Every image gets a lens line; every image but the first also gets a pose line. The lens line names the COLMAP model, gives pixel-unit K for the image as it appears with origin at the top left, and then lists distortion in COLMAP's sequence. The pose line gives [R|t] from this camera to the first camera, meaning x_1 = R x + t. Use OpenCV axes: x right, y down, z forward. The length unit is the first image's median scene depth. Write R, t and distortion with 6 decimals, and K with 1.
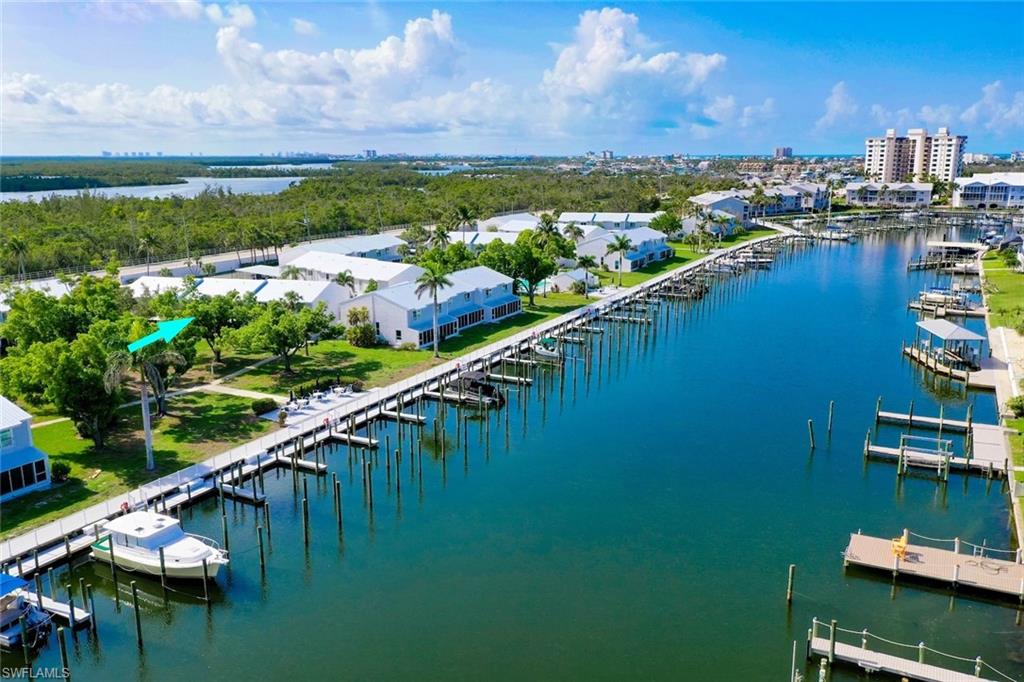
lens RADIAL K [[845.4, 0, 519.5], [0, 845.4, 335.7], [0, 0, 1]] dist [0.000160, 0.002979]
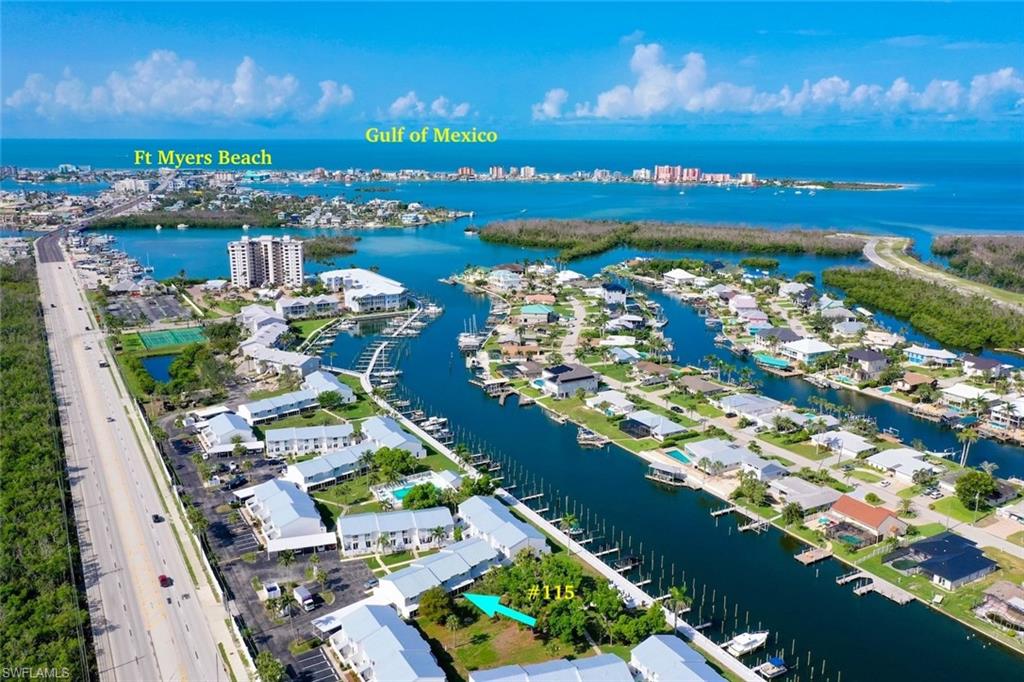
lens RADIAL K [[845.4, 0, 519.5], [0, 845.4, 335.7], [0, 0, 1]] dist [0.000160, 0.002979]
pose [[0.541127, -0.183433, 0.820691, -1.711742], [0.167328, 0.979892, 0.108687, -0.724438], [-0.824126, 0.078511, 0.560939, -0.115267]]
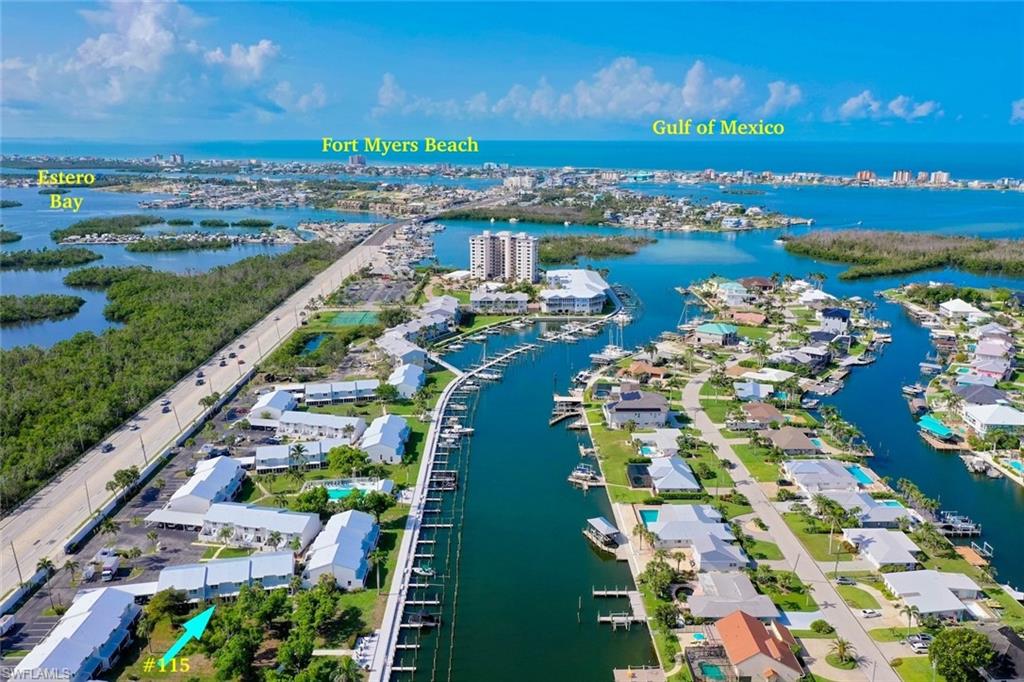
lens RADIAL K [[845.4, 0, 519.5], [0, 845.4, 335.7], [0, 0, 1]] dist [0.000160, 0.002979]
pose [[0.879110, -0.099093, 0.466205, -0.617342], [0.089651, 0.995068, 0.042451, -0.575853], [-0.468112, 0.004477, 0.883658, -0.786071]]
